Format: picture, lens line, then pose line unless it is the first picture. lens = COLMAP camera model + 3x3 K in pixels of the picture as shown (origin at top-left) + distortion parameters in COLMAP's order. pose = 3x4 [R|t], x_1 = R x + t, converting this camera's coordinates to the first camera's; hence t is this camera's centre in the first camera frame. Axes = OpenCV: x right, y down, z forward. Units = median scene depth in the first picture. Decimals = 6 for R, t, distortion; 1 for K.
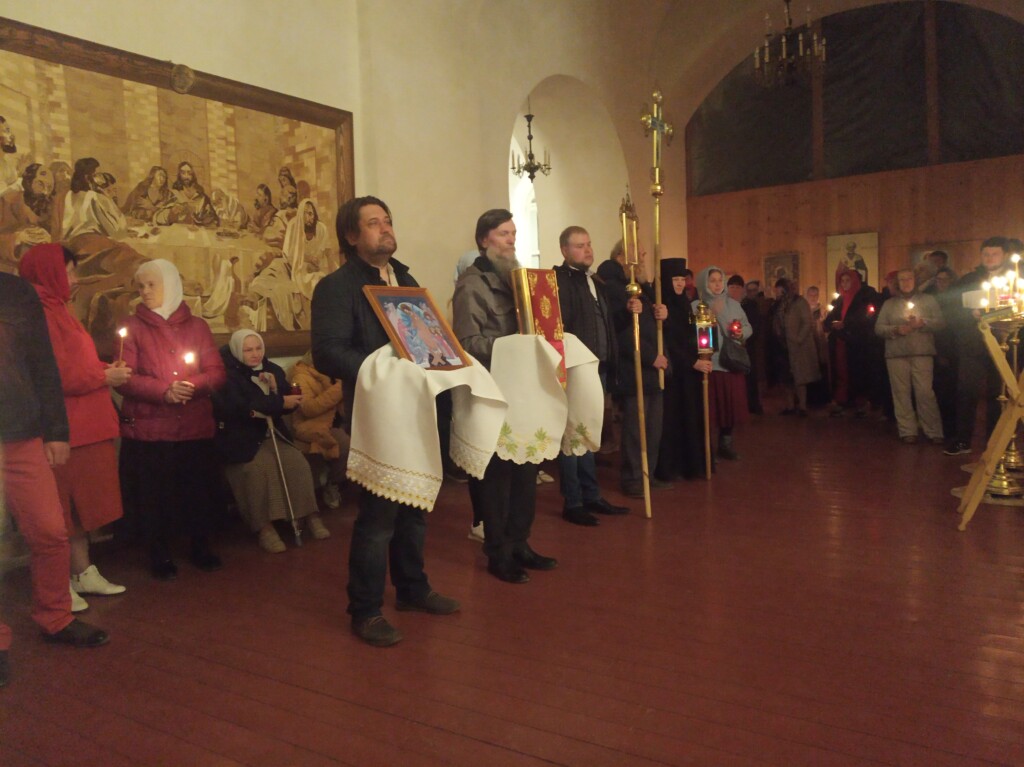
lens RADIAL K [[788.8, 0, 515.0], [0, 788.8, 376.2], [0, 0, 1]] dist [0.039647, -0.055464]
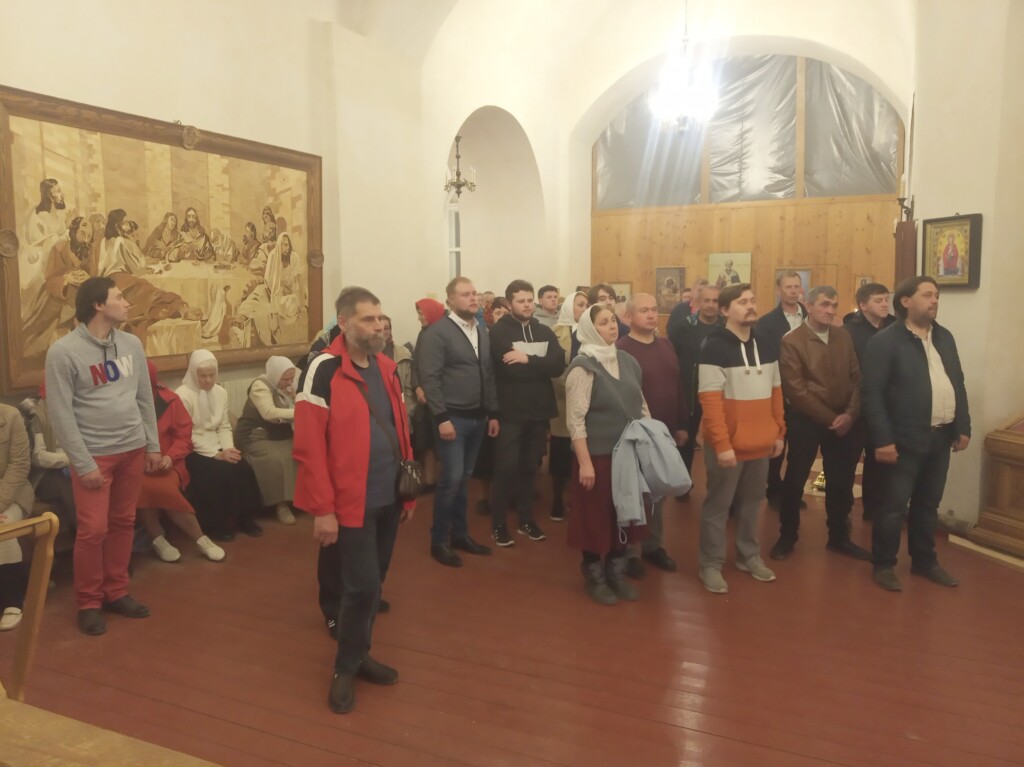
lens RADIAL K [[779.8, 0, 515.5], [0, 779.8, 389.8], [0, 0, 1]] dist [0.035492, -0.056480]
pose [[0.990324, 0.018794, 0.137497, -0.084850], [-0.026438, 0.998192, 0.053984, -0.068625], [-0.136233, -0.057096, 0.989030, -0.215016]]
